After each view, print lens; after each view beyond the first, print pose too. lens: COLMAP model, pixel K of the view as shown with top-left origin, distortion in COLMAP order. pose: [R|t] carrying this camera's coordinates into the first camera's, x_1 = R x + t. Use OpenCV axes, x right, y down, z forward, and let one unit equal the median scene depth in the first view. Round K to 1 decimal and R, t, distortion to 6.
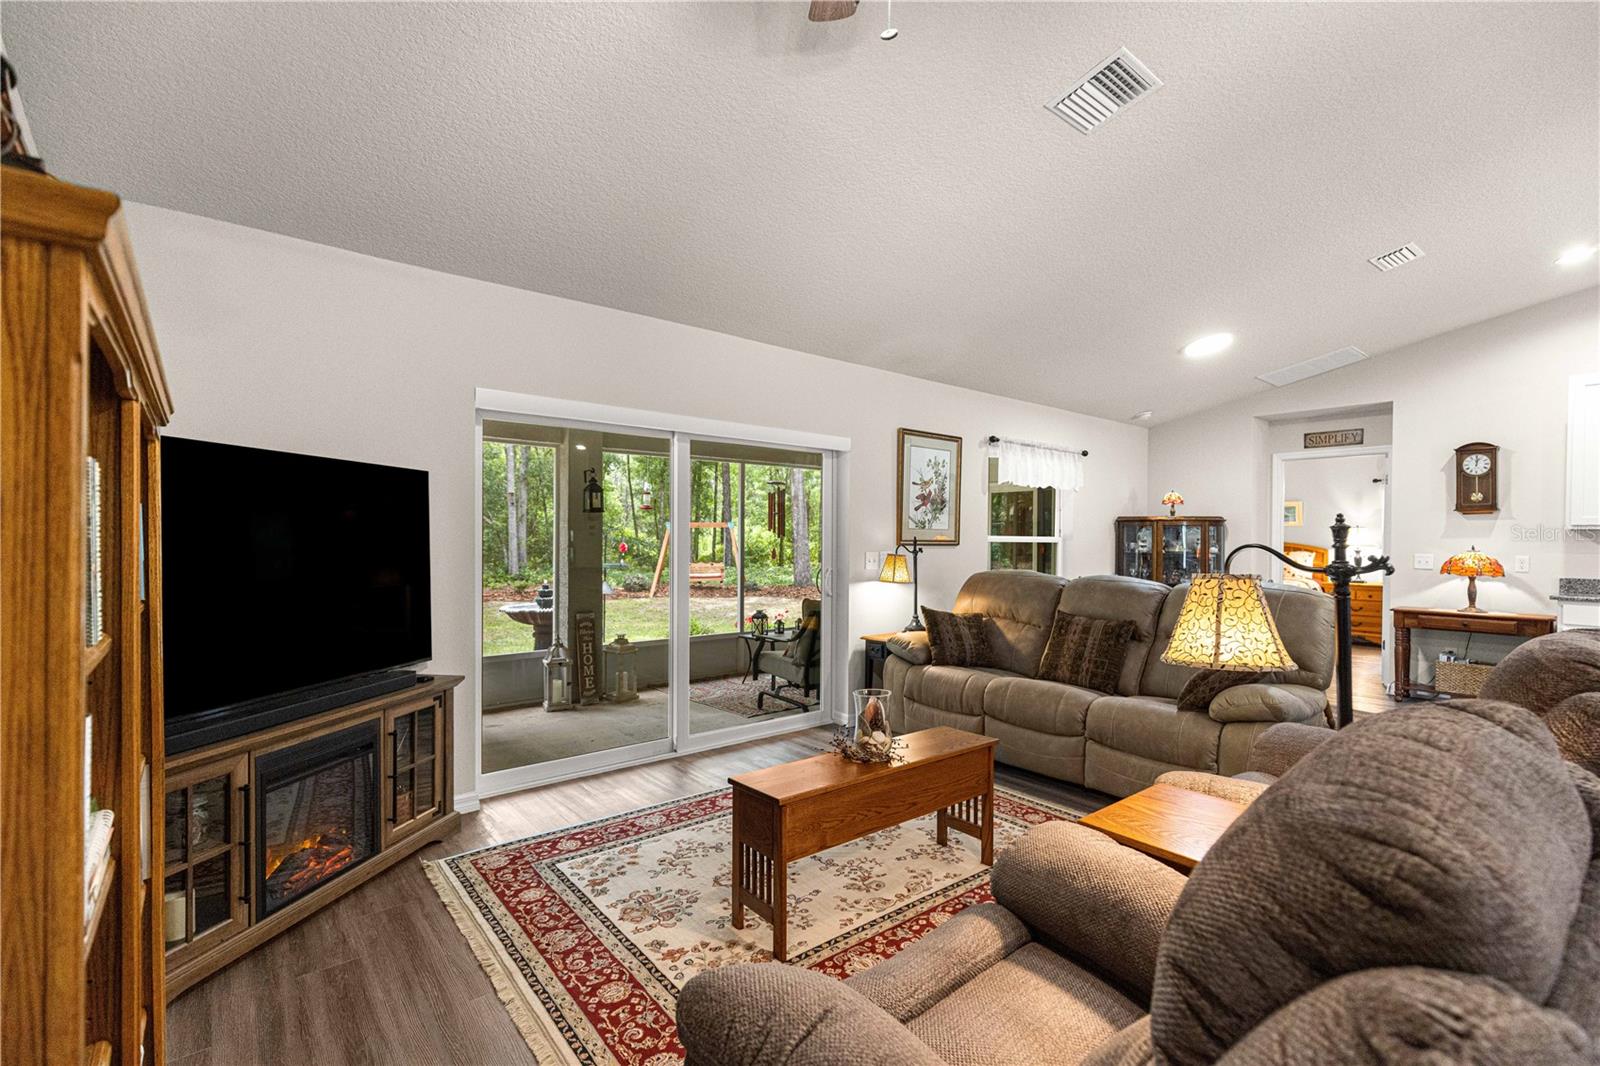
lens RADIAL K [[718.1, 0, 809.4], [0, 718.1, 540.5], [0, 0, 1]] dist [0.011156, -0.001867]
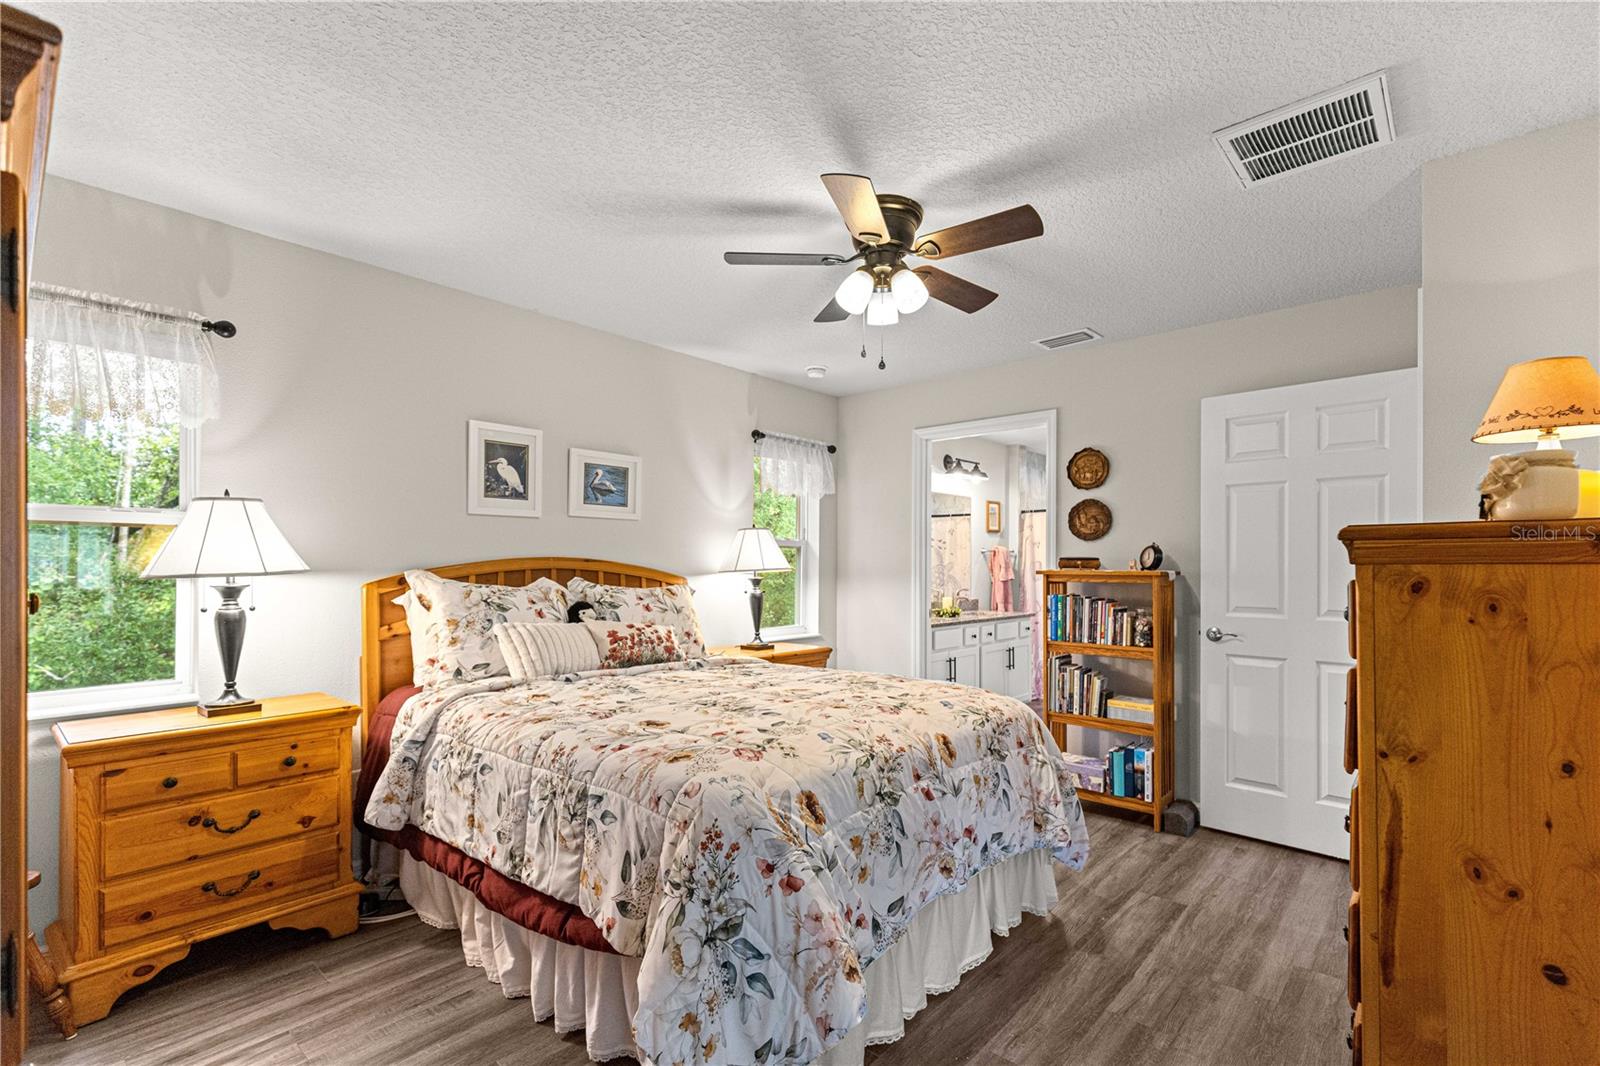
lens RADIAL K [[718.1, 0, 816.7], [0, 718.1, 568.5], [0, 0, 1]] dist [0.011156, -0.001867]
pose [[-0.150960, -0.004511, 0.988530, 0.553038], [0.007677, 0.999954, 0.005735, 0.008542], [-0.988510, 0.008455, -0.150919, 1.888220]]
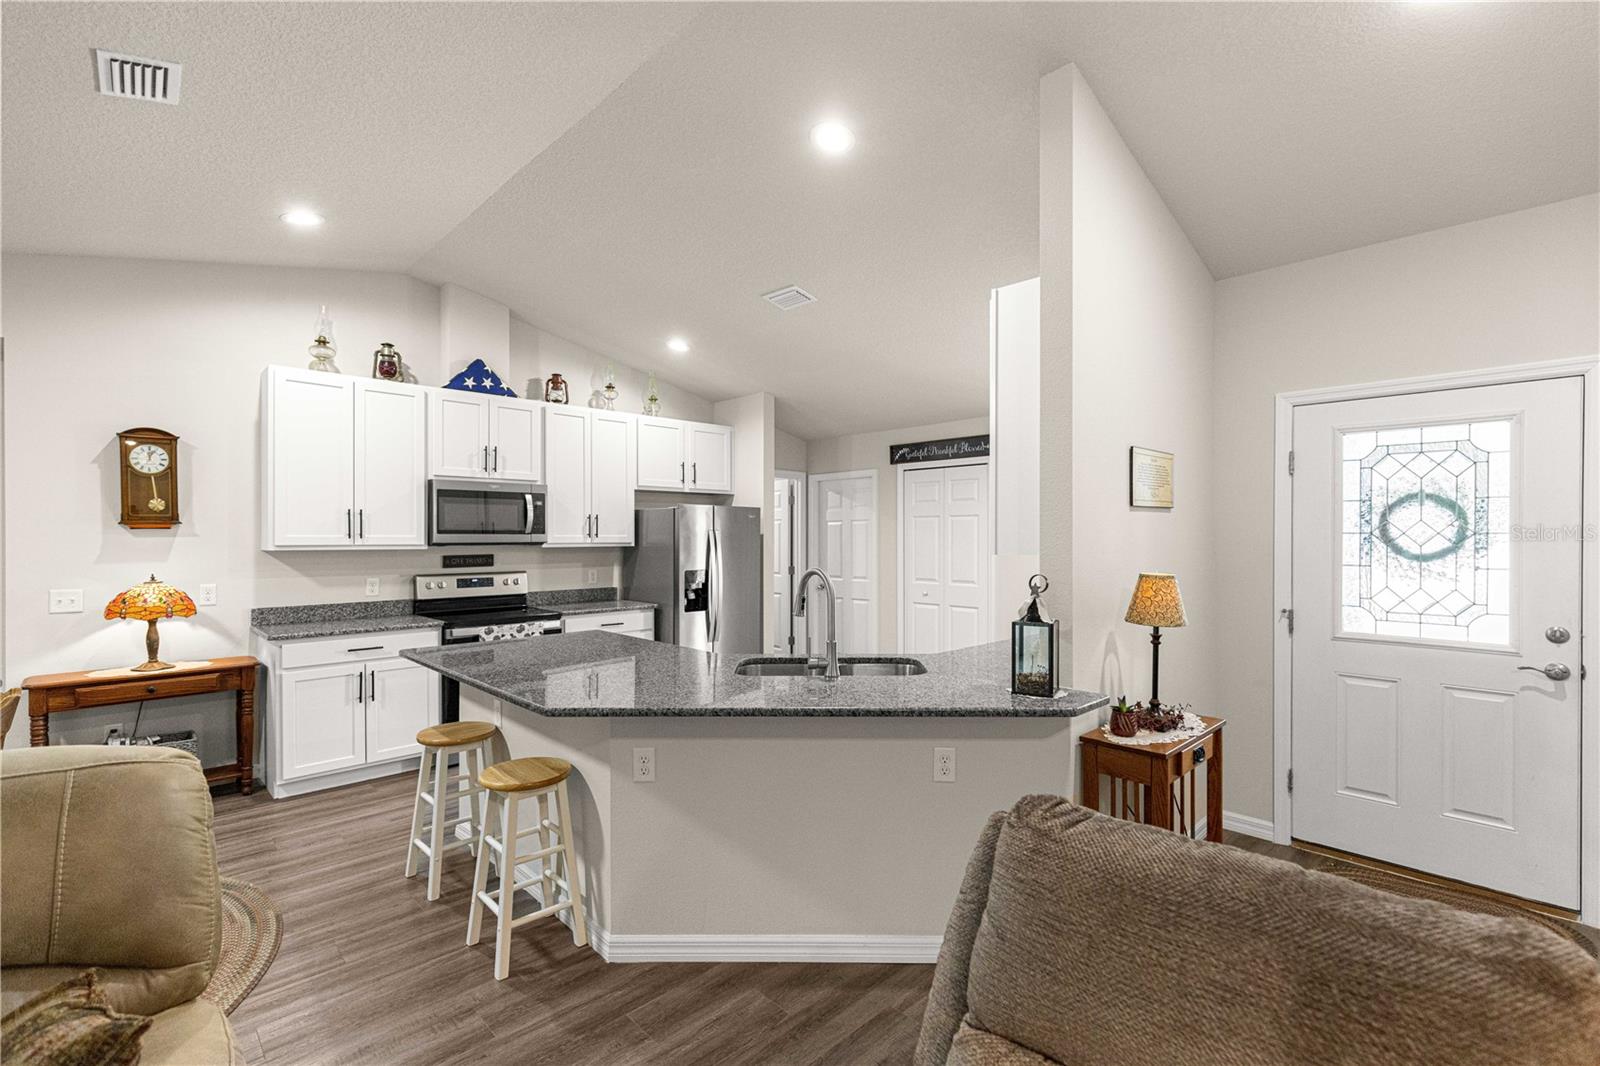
lens RADIAL K [[718.1, 0, 811.1], [0, 718.1, 536.2], [0, 0, 1]] dist [0.011156, -0.001867]
pose [[-0.082608, -0.011484, 0.996516, 0.182820], [0.003090, 0.999926, 0.011779, -0.040064], [-0.996577, 0.004052, -0.082567, 0.467614]]
